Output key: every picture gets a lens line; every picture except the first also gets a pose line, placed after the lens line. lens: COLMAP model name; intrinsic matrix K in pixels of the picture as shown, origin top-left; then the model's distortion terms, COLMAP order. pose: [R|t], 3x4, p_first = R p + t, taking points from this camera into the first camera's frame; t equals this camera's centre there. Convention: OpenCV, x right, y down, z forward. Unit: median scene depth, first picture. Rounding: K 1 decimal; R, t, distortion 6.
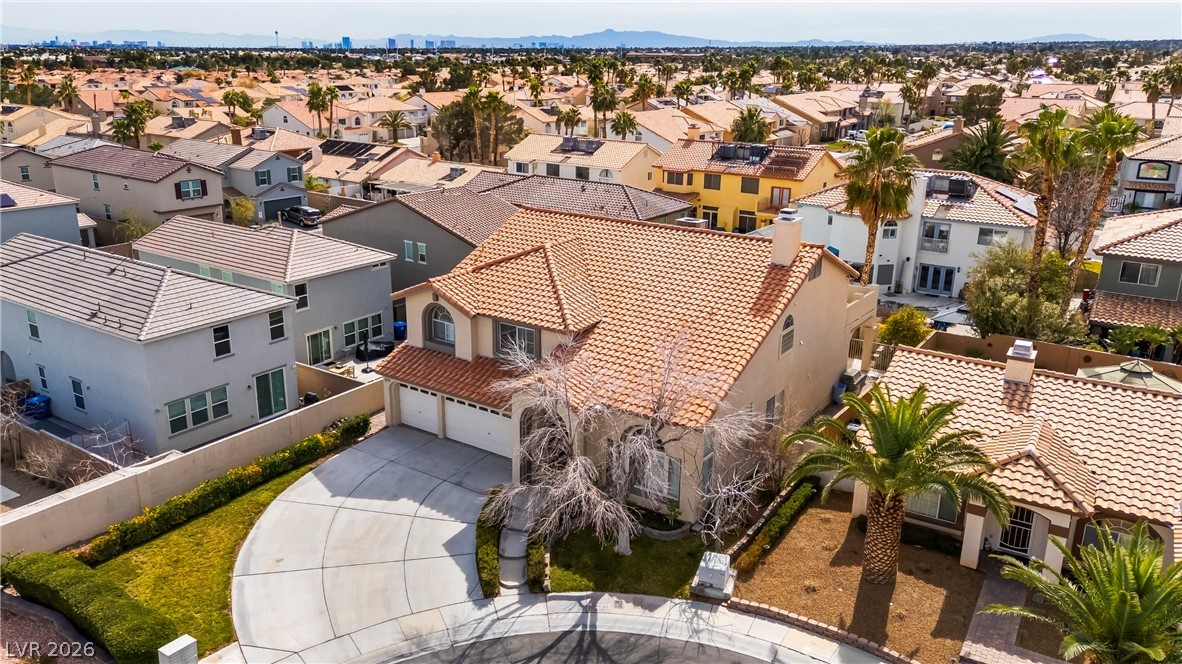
lens RADIAL K [[863.2, 0, 586.0], [0, 863.2, 337.3], [0, 0, 1]] dist [0.068104, -0.061900]
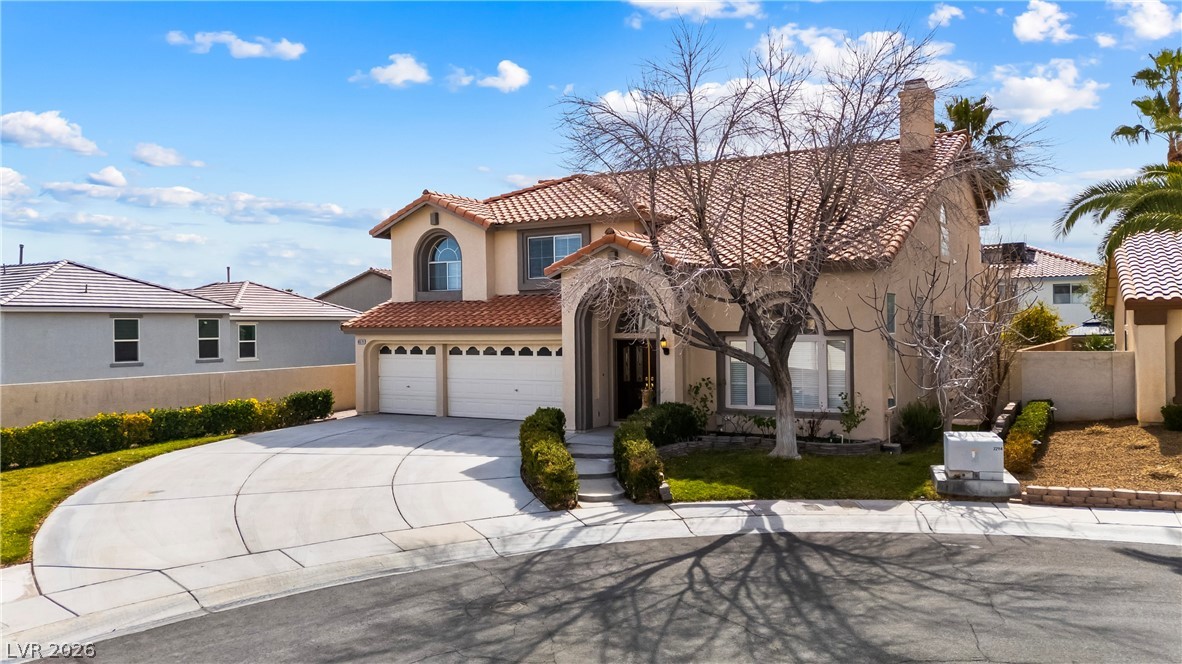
lens RADIAL K [[864.5, 0, 591.0], [0, 864.5, 332.0], [0, 0, 1]] dist [0.033115, -0.000792]
pose [[0.998331, -0.031070, 0.048682, -0.095838], [0.044037, 0.954896, -0.293657, 0.292268], [-0.037362, 0.295311, 0.954670, 0.397518]]
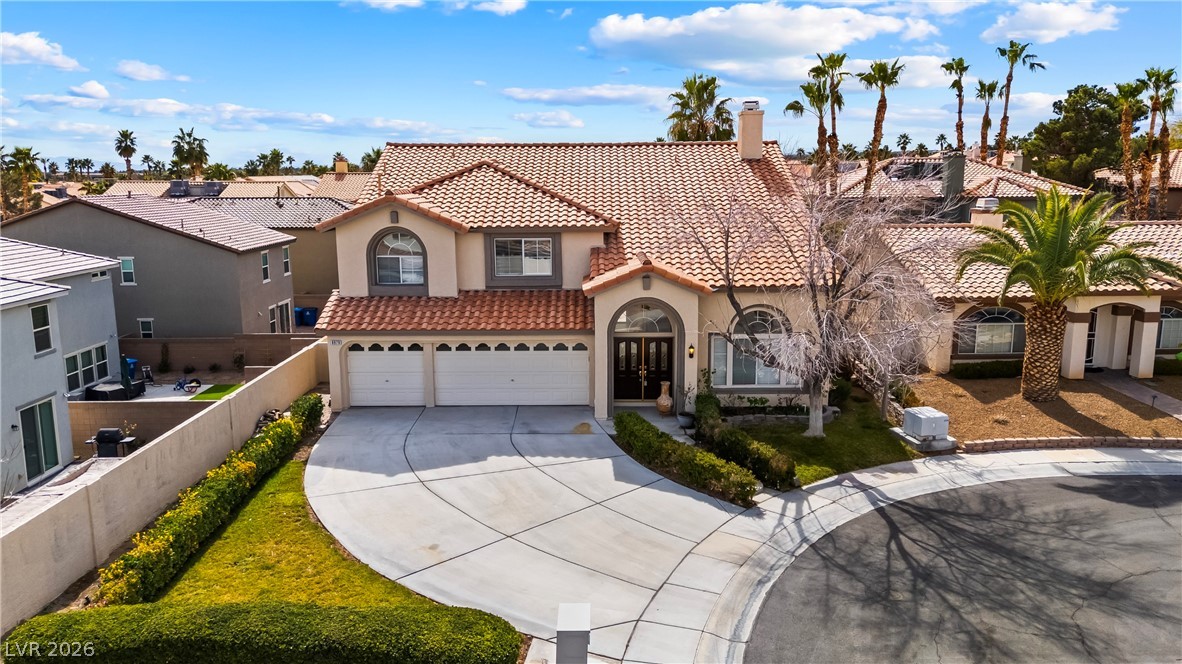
lens RADIAL K [[863.2, 0, 586.0], [0, 863.2, 337.3], [0, 0, 1]] dist [0.068104, -0.061900]
pose [[0.840615, -0.123908, 0.527269, -0.499487], [0.186309, 0.980226, -0.066677, 0.151526], [-0.508581, 0.154285, 0.847078, 0.355932]]
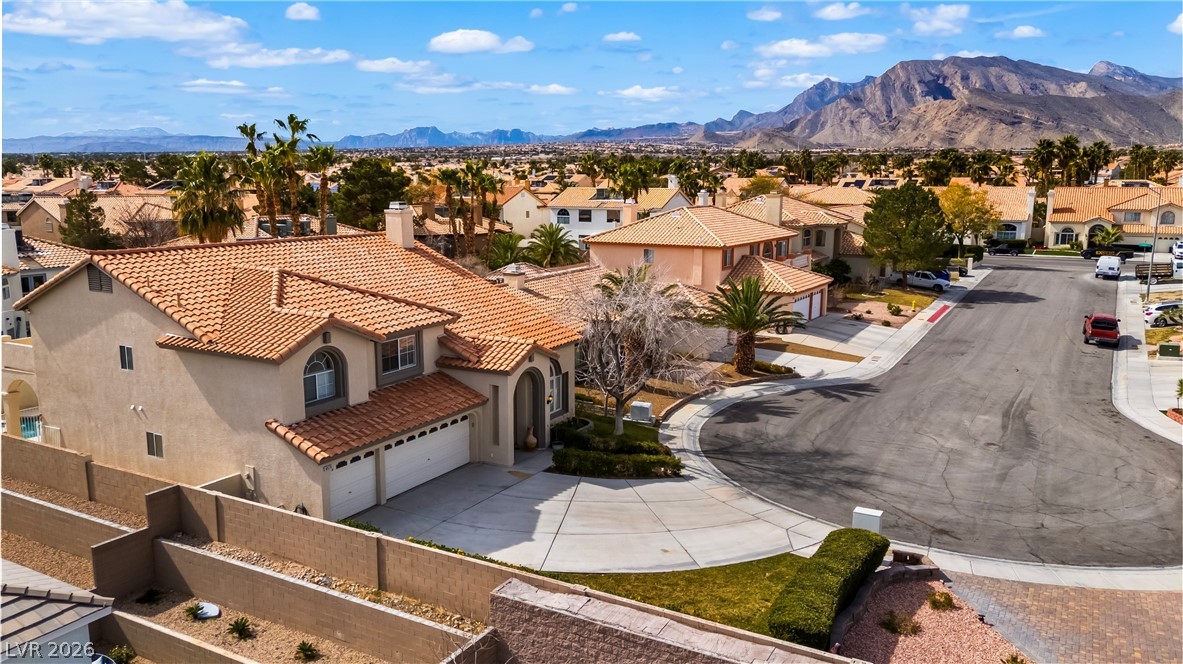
lens RADIAL K [[863.9, 0, 586.5], [0, 863.9, 337.3], [0, 0, 1]] dist [0.068104, -0.061900]
pose [[-0.061000, -0.201619, 0.977563, -1.068922], [0.299584, 0.930533, 0.210614, -0.158118], [-0.952118, 0.305709, 0.003639, 0.888133]]
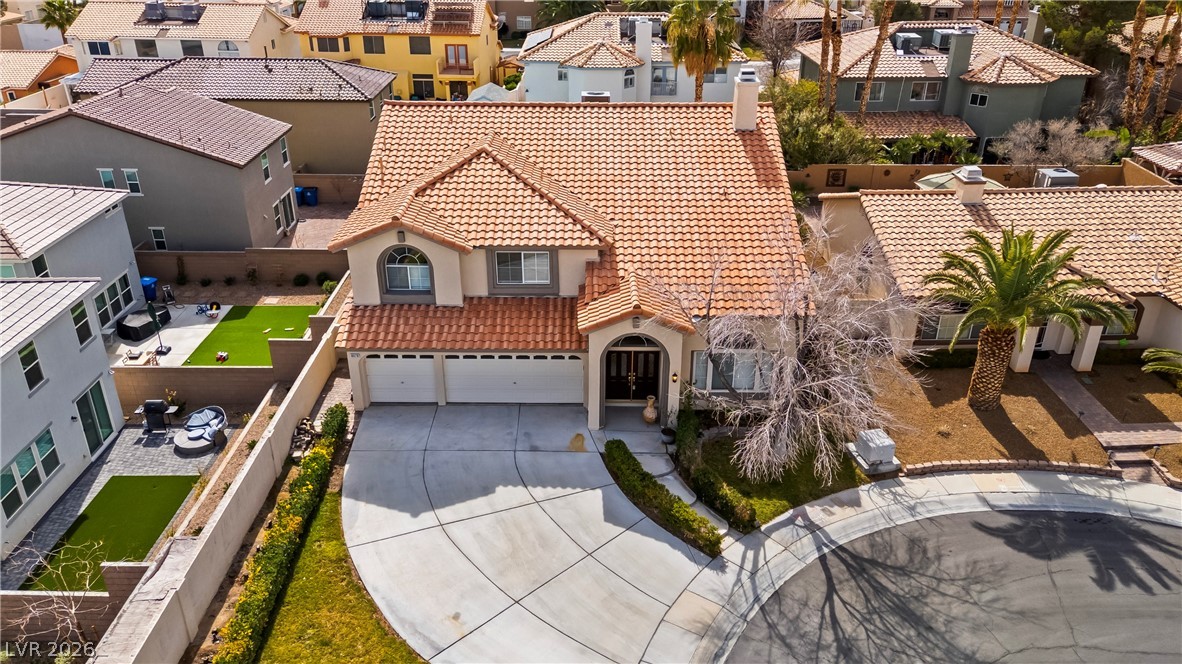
lens RADIAL K [[863.2, 0, 586.0], [0, 863.2, 337.3], [0, 0, 1]] dist [0.068104, -0.061900]
pose [[0.839887, -0.260269, 0.476287, -0.490385], [0.180741, 0.961559, 0.206730, -0.102873], [-0.511784, -0.087545, 0.854642, 0.274960]]
